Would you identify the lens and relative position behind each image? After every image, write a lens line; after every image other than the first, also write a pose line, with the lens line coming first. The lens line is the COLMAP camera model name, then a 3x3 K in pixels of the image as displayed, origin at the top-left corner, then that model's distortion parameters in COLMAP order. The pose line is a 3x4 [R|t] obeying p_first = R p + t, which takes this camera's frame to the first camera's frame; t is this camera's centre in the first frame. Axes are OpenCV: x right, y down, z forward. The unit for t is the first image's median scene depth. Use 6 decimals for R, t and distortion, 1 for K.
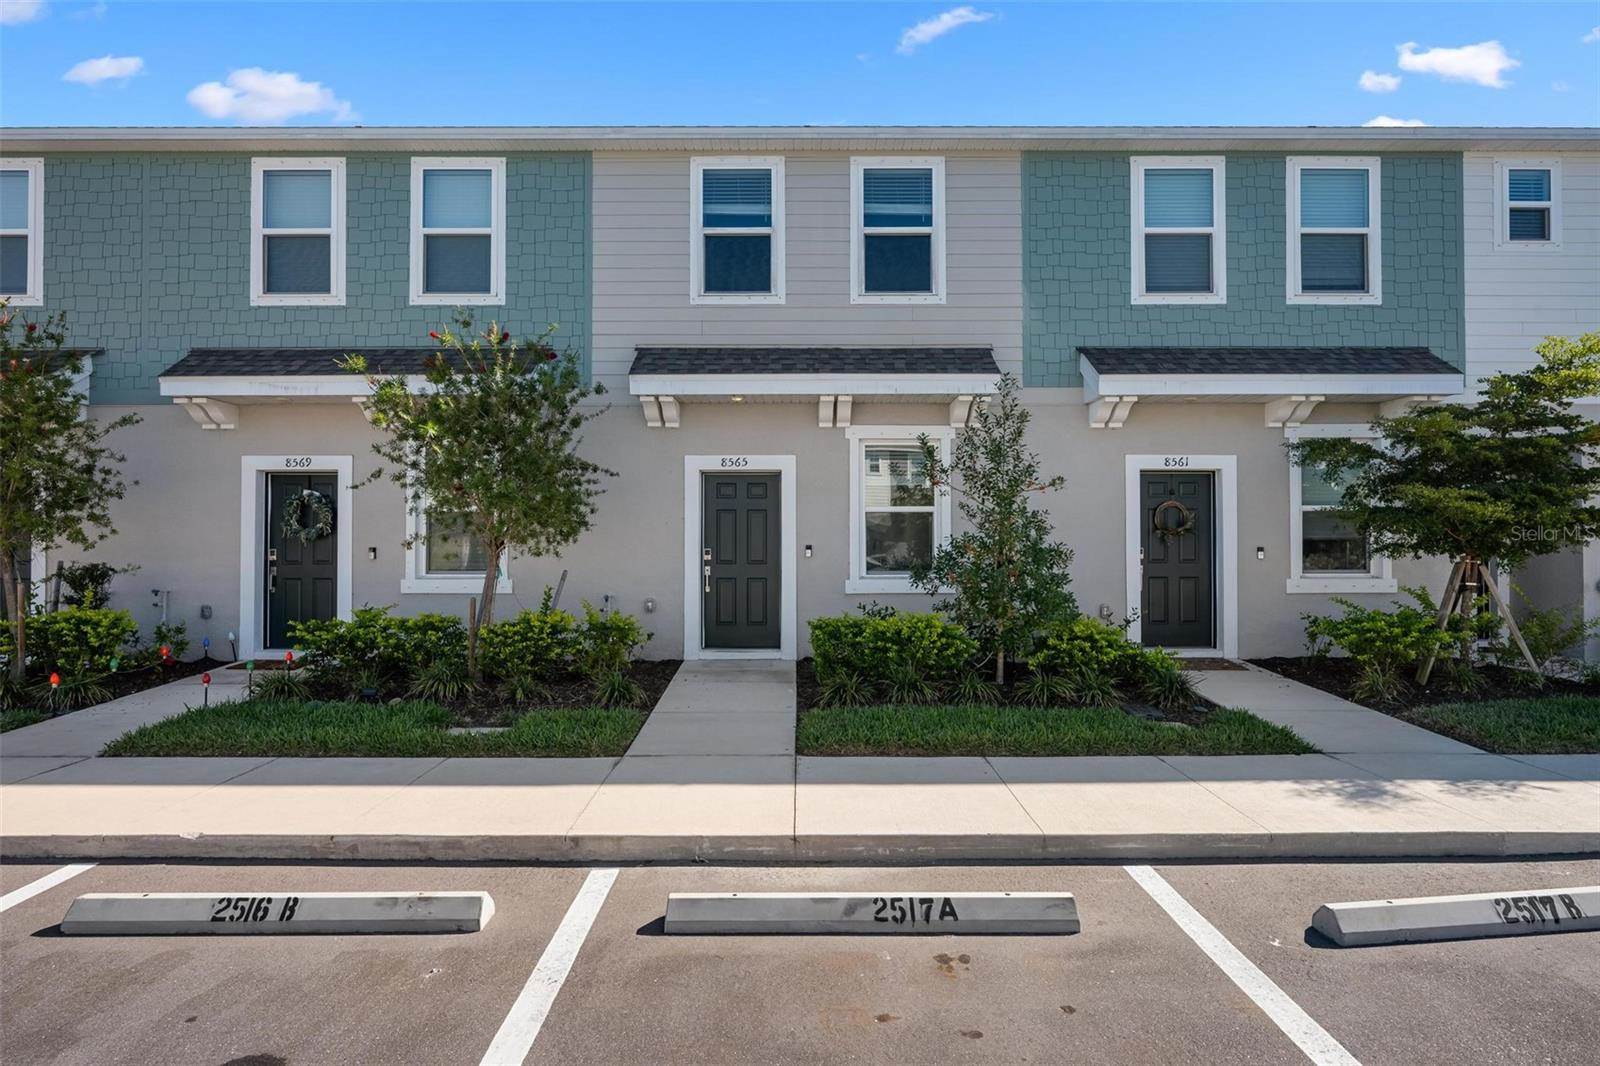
lens RADIAL K [[815.5, 0, 798.5], [0, 815.5, 542.4], [0, 0, 1]] dist [-0.006002, -0.001522]
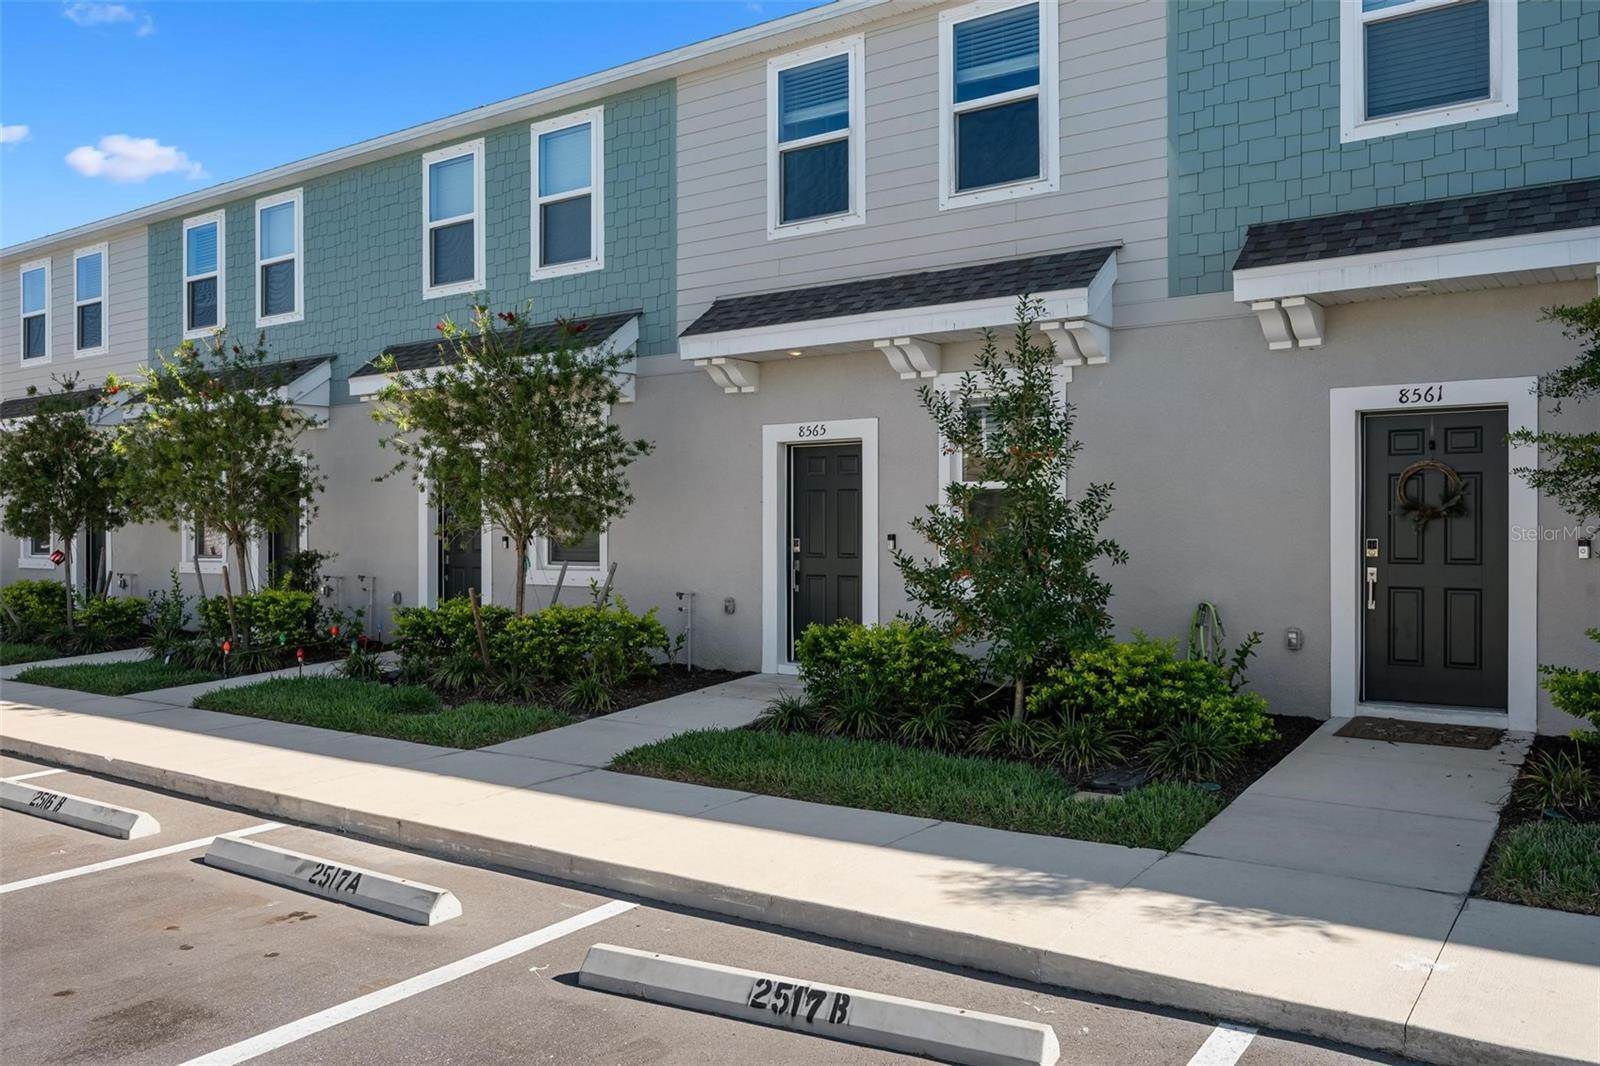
lens RADIAL K [[1222.9, 0, 801.5], [0, 1222.9, 524.9], [0, 0, 1]] dist [-0.001870, 0.013095]
pose [[0.824351, -0.005010, -0.566057, 0.591770], [0.003201, 0.999986, -0.004189, -0.001581], [0.566070, 0.001641, 0.824356, 0.008147]]
